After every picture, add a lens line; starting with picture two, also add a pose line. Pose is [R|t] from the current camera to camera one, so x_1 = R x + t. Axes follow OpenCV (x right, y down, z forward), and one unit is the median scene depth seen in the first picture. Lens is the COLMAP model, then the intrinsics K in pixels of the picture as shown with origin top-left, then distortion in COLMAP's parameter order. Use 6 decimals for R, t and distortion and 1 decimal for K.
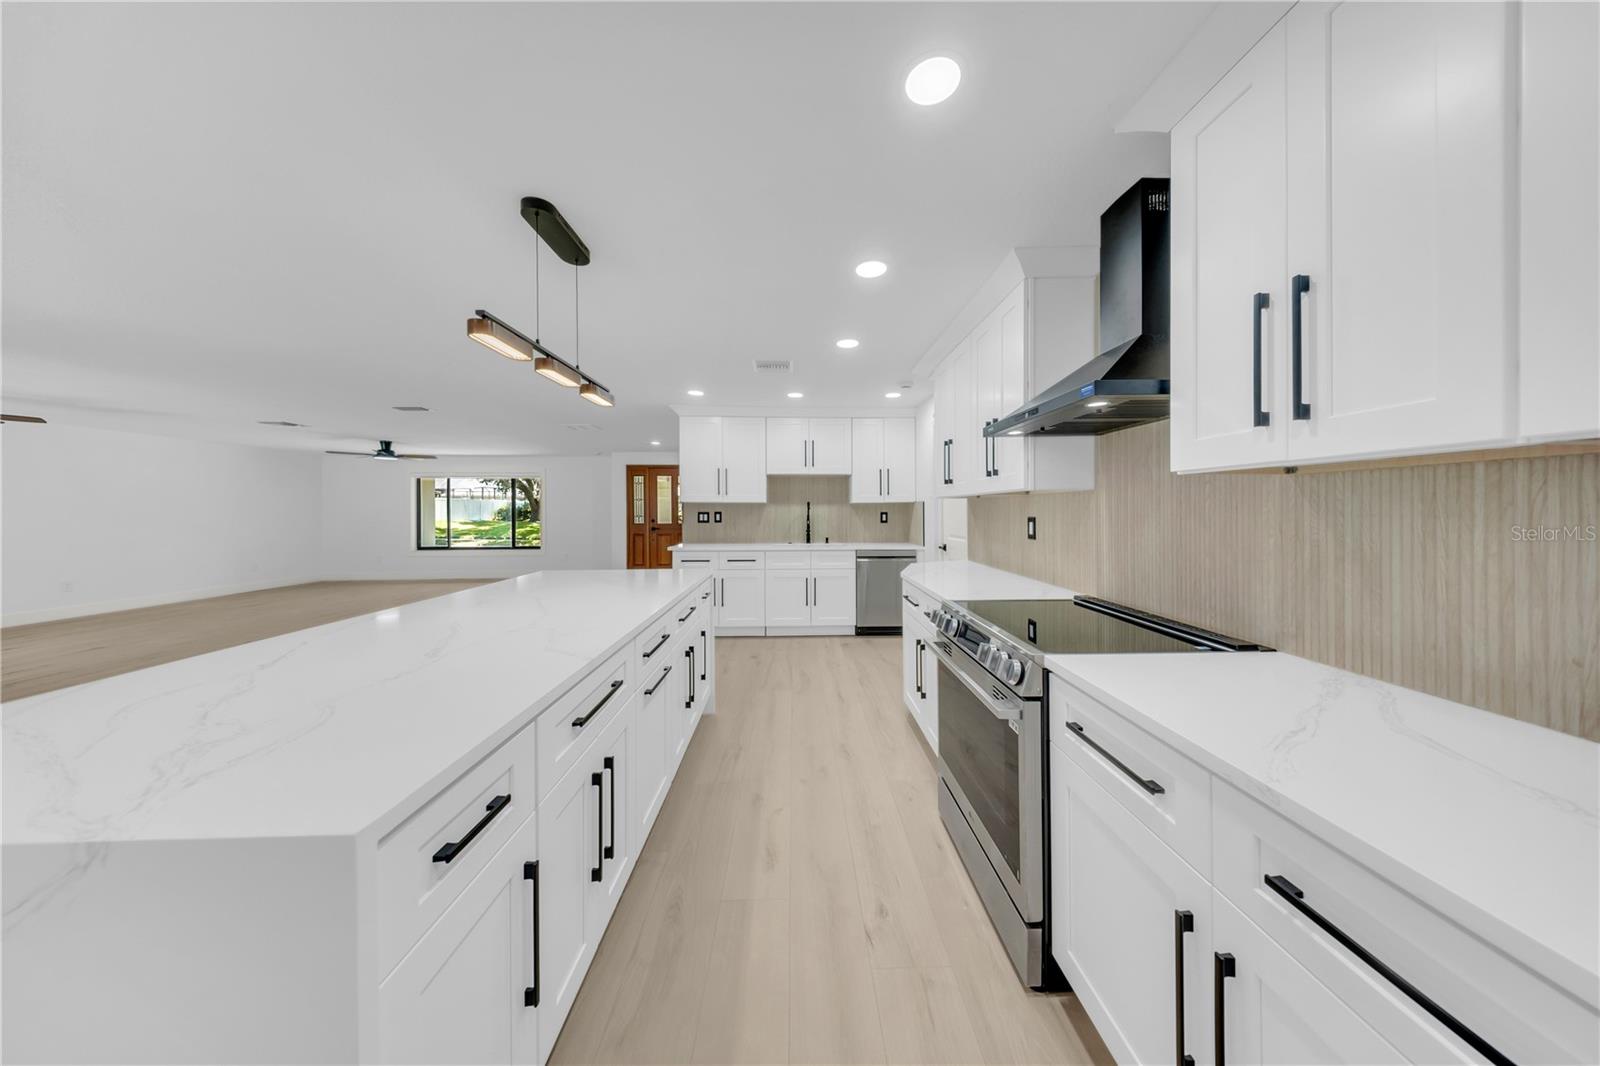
lens RADIAL K [[478.2, 0, 809.2], [0, 478.2, 511.4], [0, 0, 1]] dist [0.008282, -0.002230]
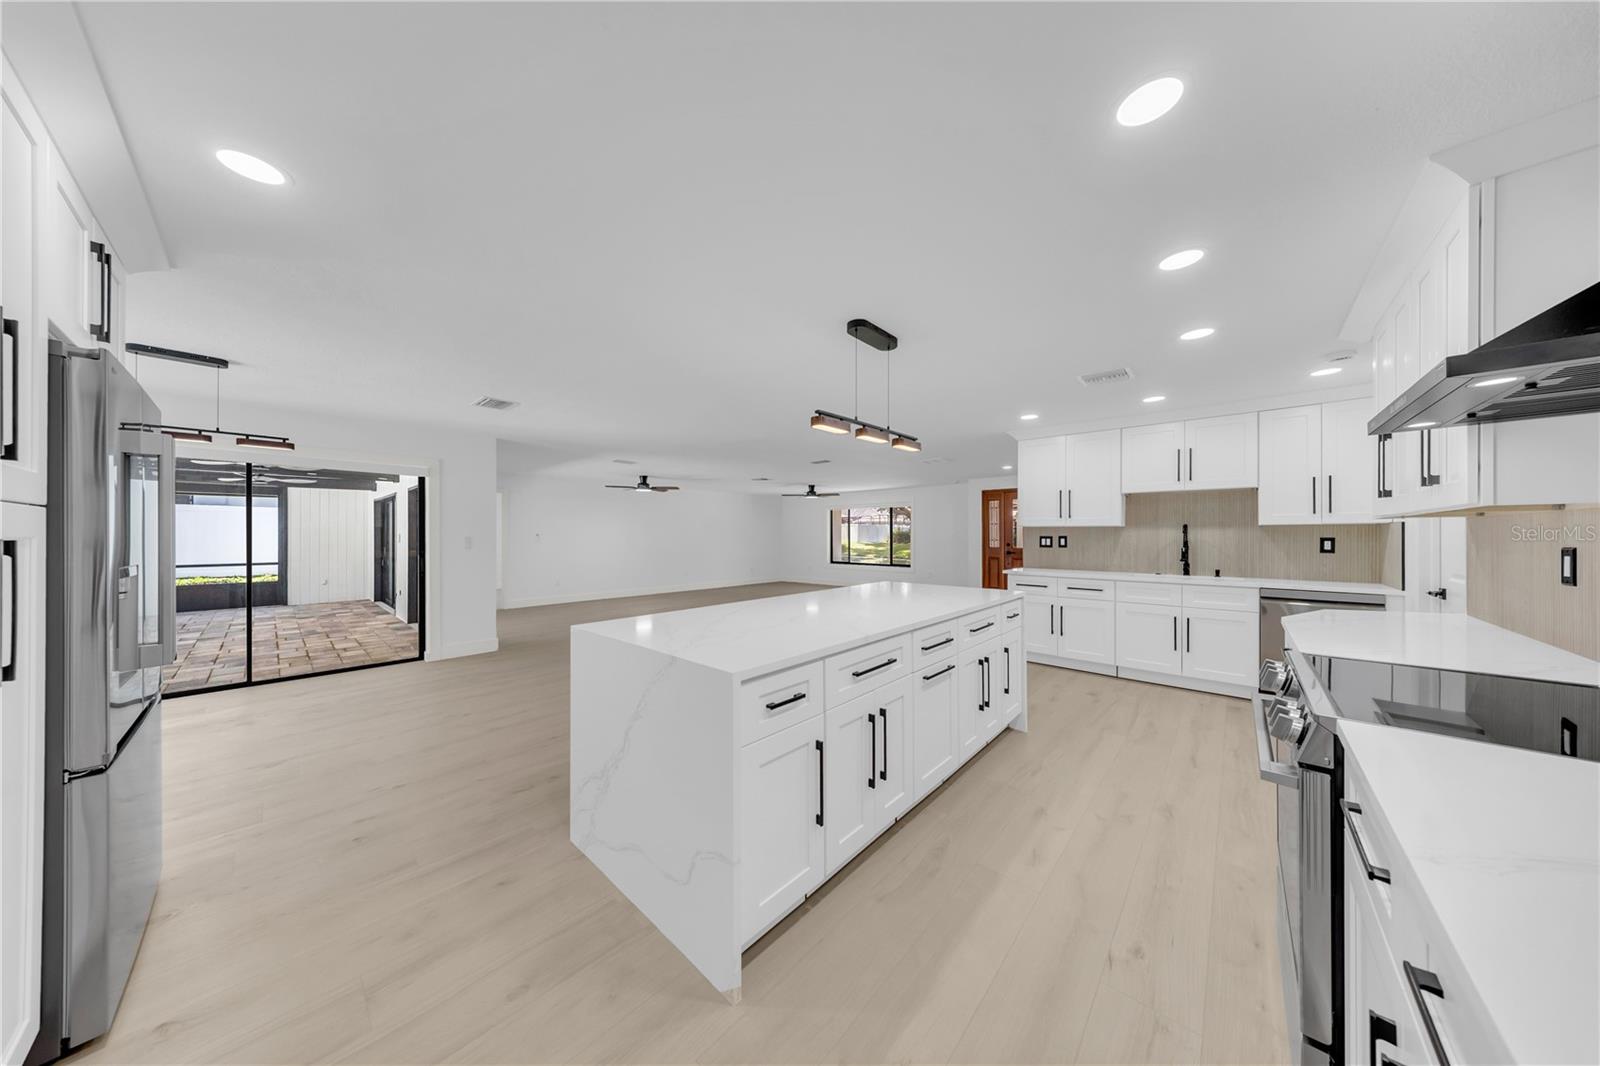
lens RADIAL K [[478.2, 0, 794.2], [0, 478.2, 537.0], [0, 0, 1]] dist [0.008282, -0.002230]
pose [[0.711351, 0.005625, -0.702814, 0.103155], [-0.002670, 0.999982, 0.005300, -0.000798], [0.702832, -0.001894, 0.711354, -0.051219]]
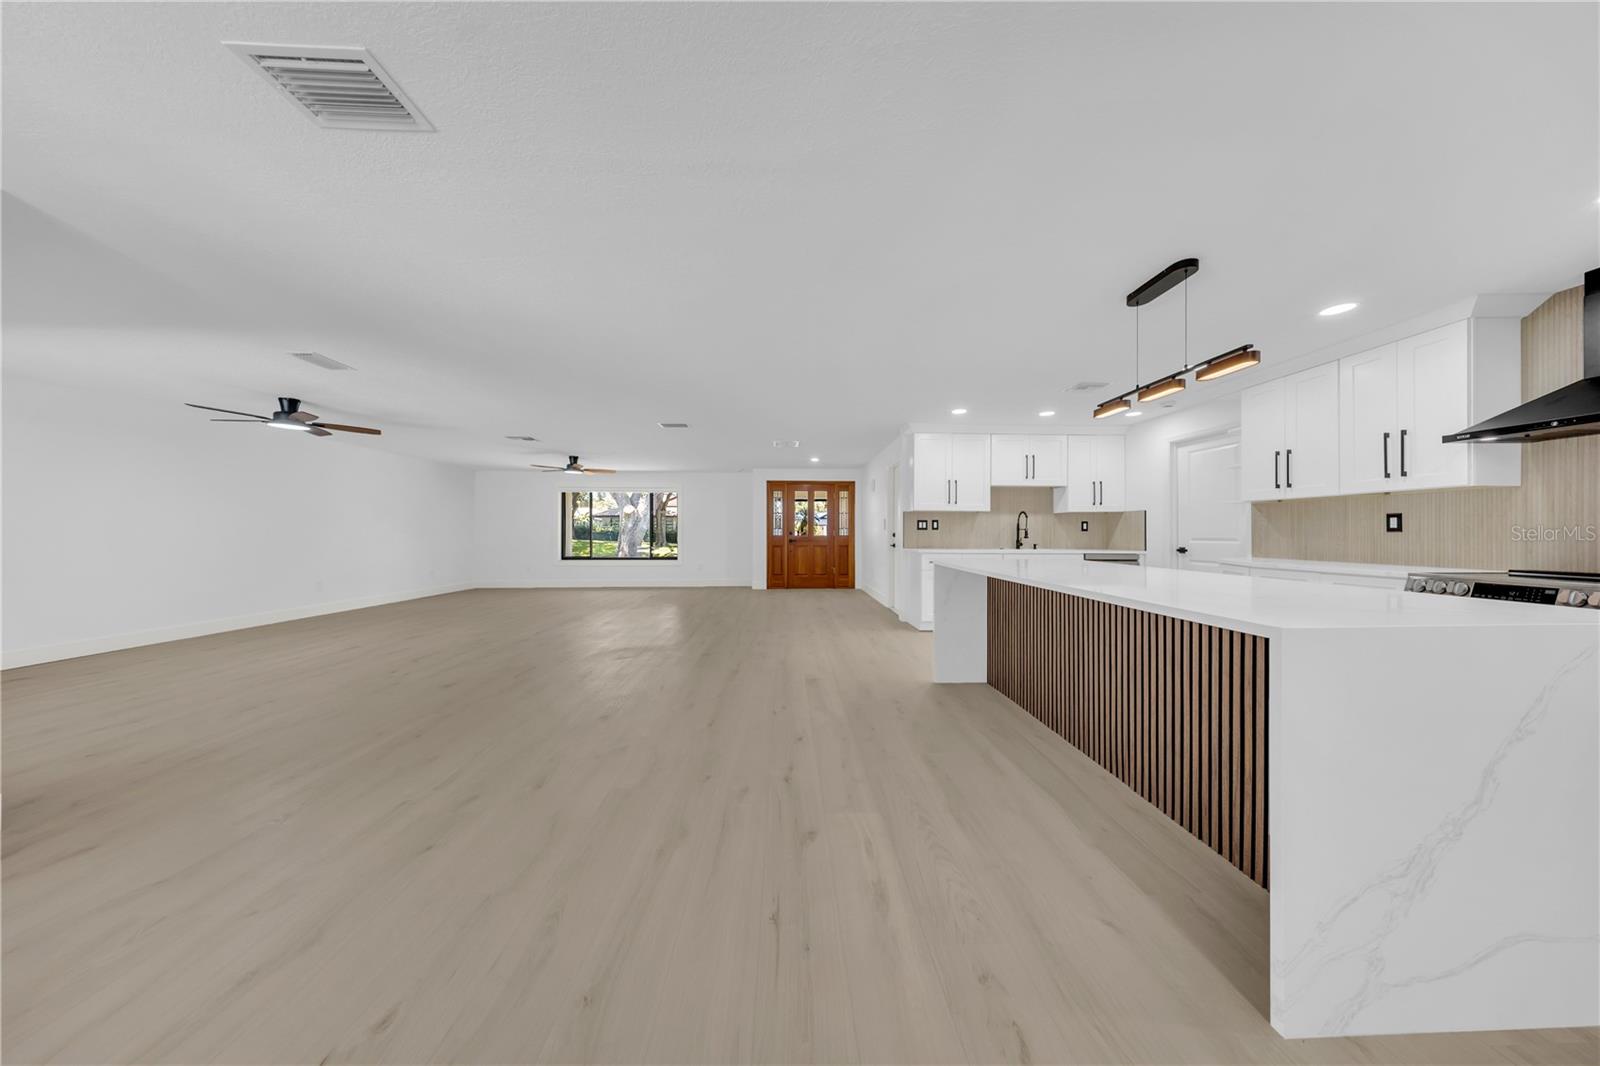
lens RADIAL K [[478.2, 0, 800.6], [0, 478.2, 533.1], [0, 0, 1]] dist [0.008282, -0.002230]
pose [[0.999983, 0.005692, 0.001552, -0.531439], [-0.005688, 0.999981, -0.002343, 0.037385], [-0.001565, 0.002334, 0.999996, -0.107417]]
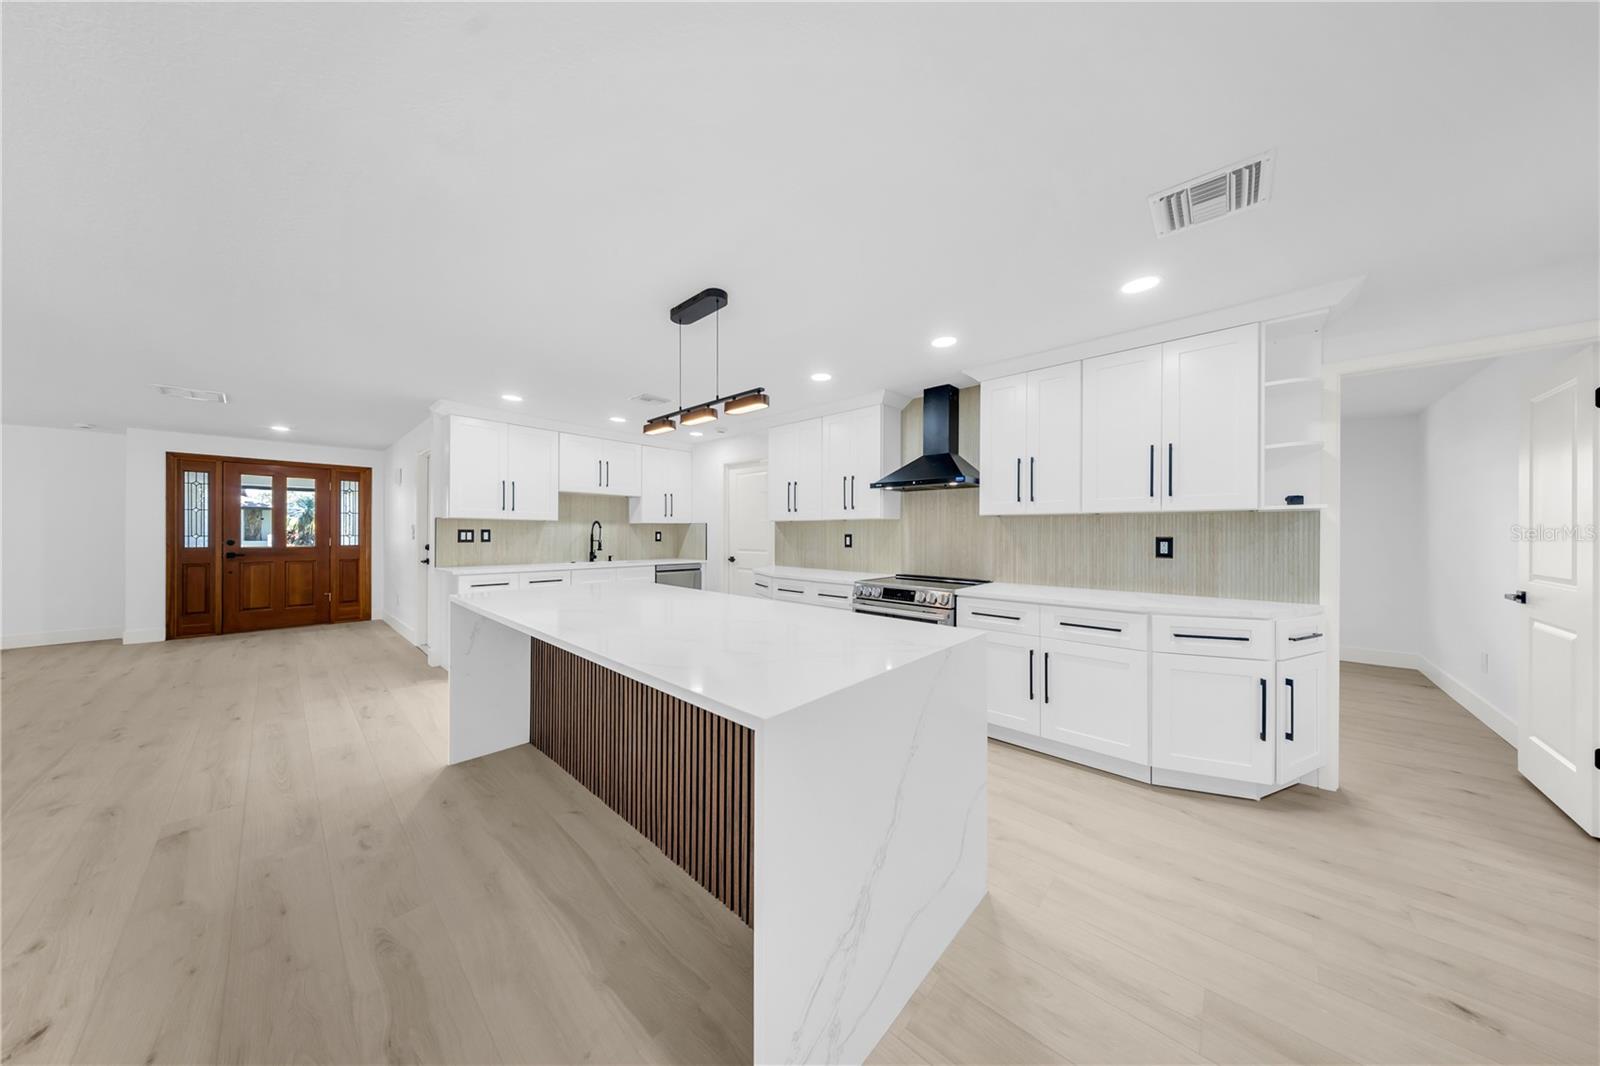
lens RADIAL K [[478.2, 0, 804.2], [0, 478.2, 534.1], [0, 0, 1]] dist [0.008282, -0.002230]
pose [[0.697799, 0.004866, 0.716277, -0.436262], [-0.005650, 0.999983, -0.001289, 0.007318], [-0.716271, -0.003147, 0.697815, -0.030778]]
